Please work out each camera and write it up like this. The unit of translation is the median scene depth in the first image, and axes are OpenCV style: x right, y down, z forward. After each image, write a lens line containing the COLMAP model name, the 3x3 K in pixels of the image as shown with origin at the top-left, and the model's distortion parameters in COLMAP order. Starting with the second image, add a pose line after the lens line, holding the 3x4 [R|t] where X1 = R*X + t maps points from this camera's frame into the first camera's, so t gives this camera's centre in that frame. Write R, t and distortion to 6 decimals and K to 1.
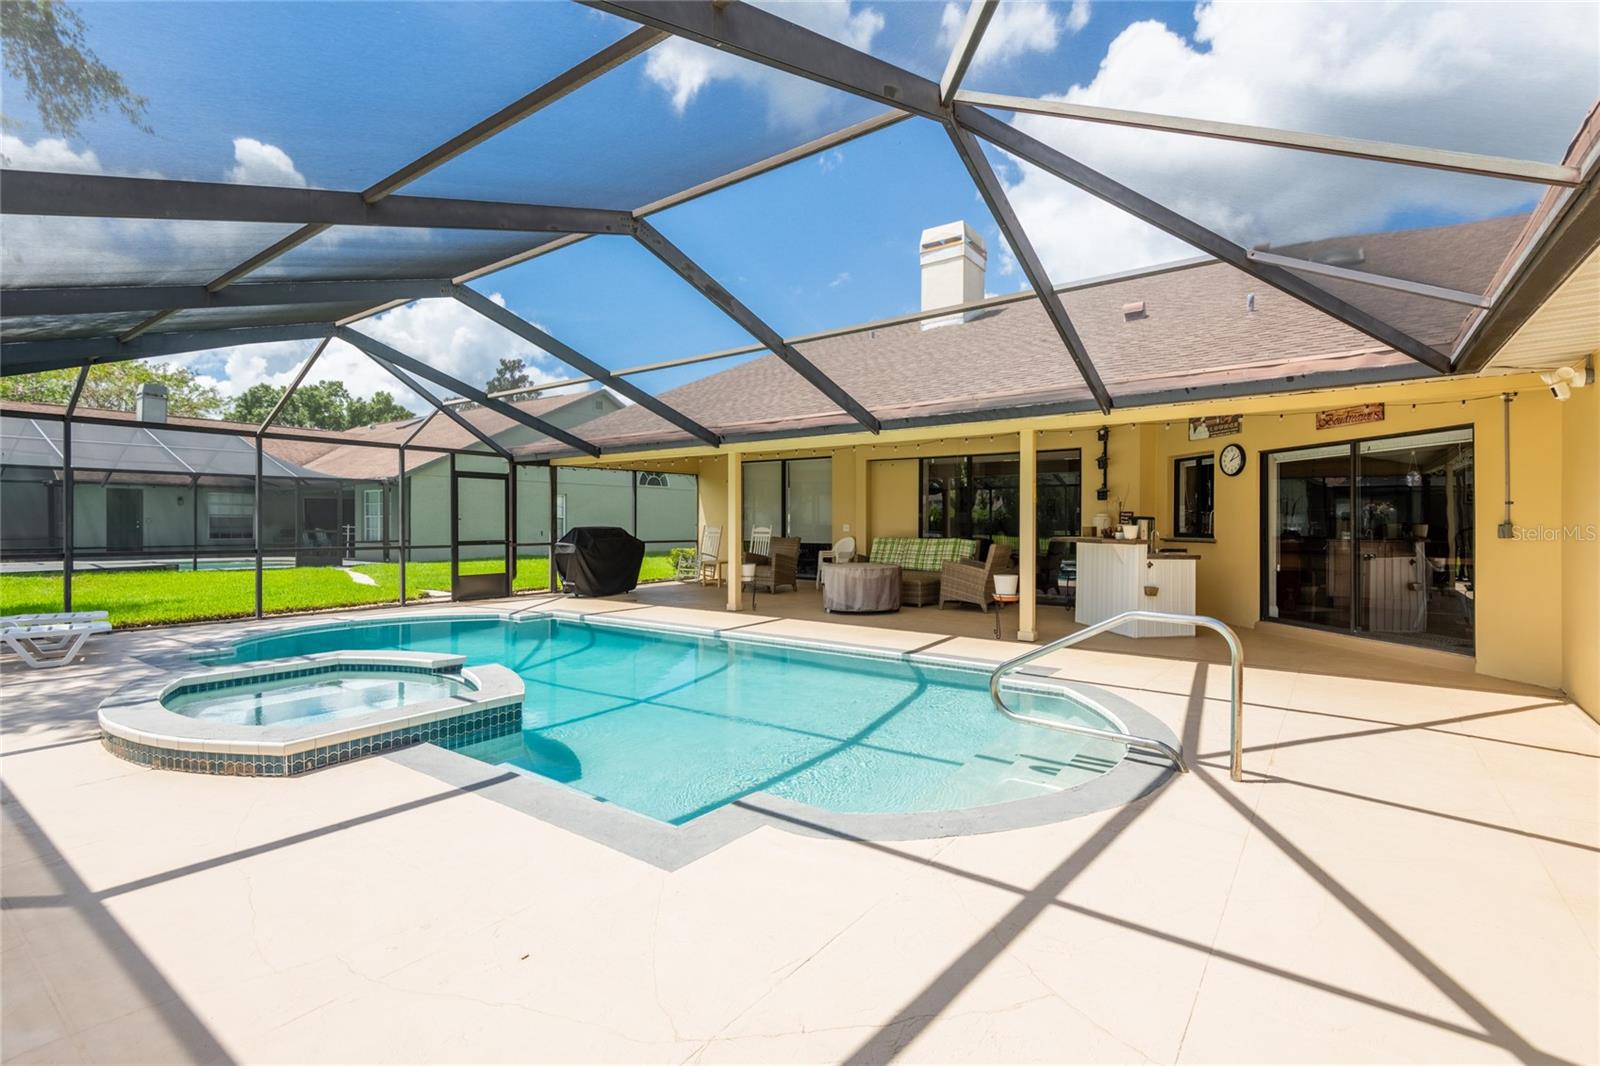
lens RADIAL K [[735.4, 0, 793.5], [0, 735.4, 526.5], [0, 0, 1]] dist [0.000971, 0.000130]
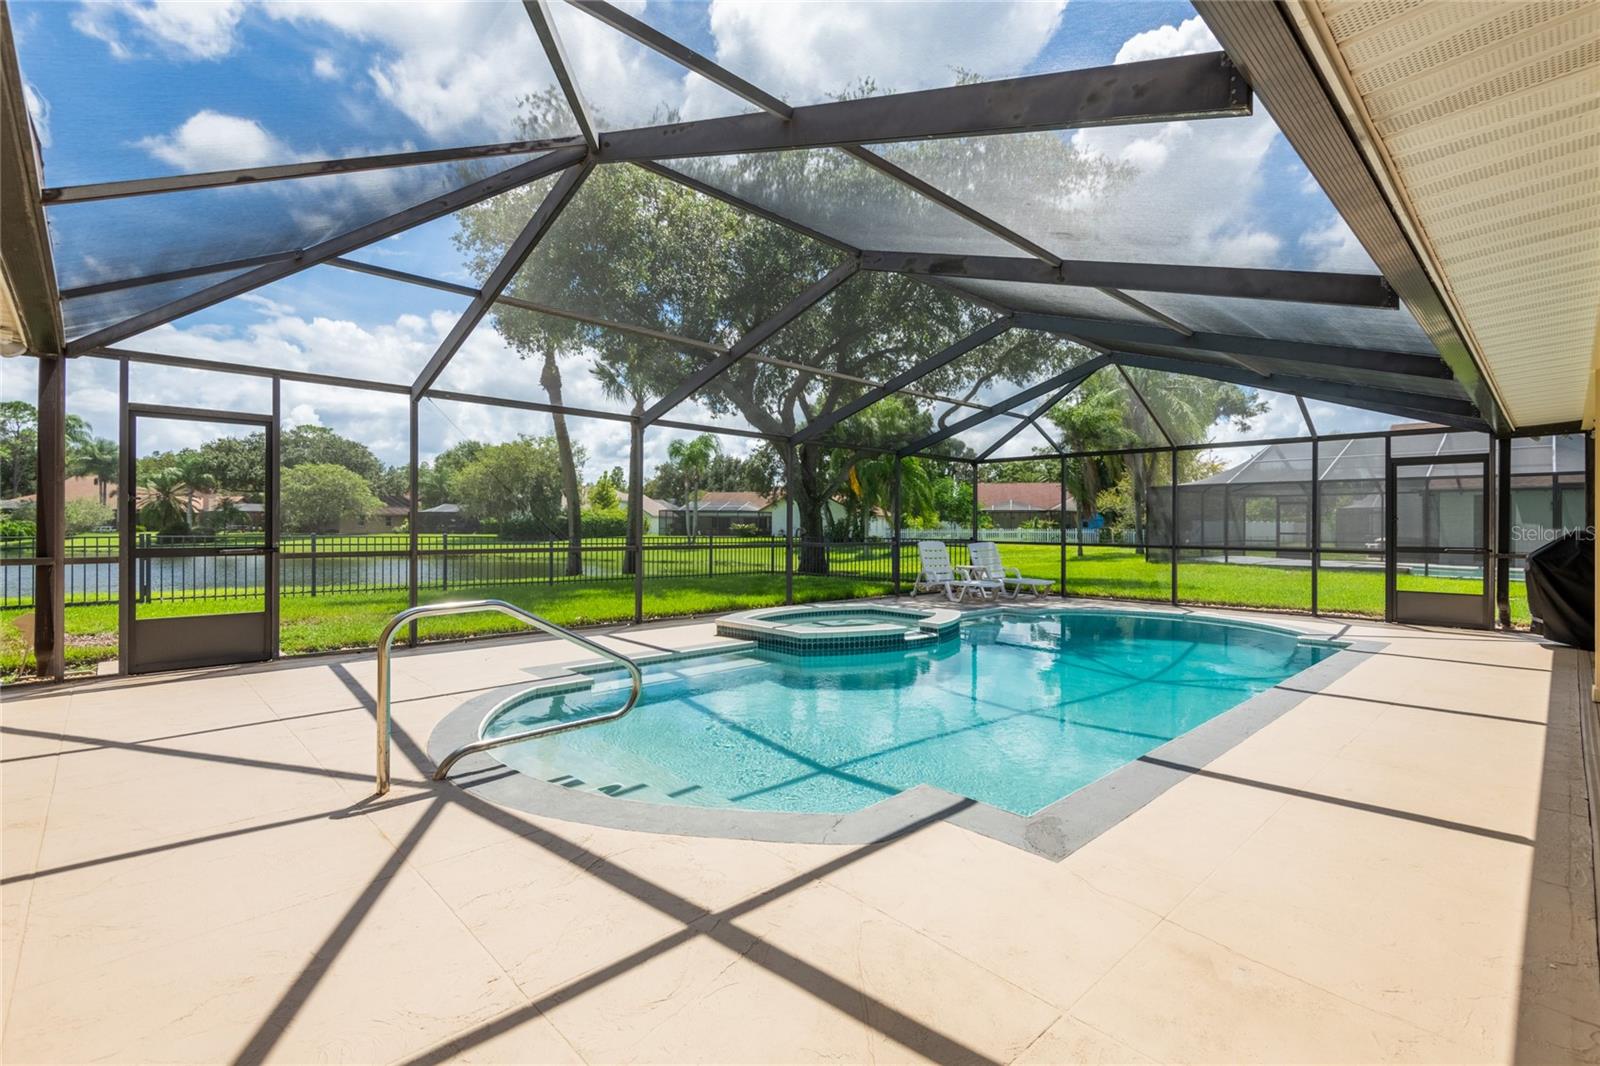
lens RADIAL K [[735.4, 0, 793.5], [0, 735.4, 526.5], [0, 0, 1]] dist [0.000971, 0.000130]
pose [[-0.175520, -0.001499, -0.984475, 0.404531], [-0.009648, 0.999953, 0.000198, 0.003569], [0.984429, 0.009533, -0.175527, 0.480530]]
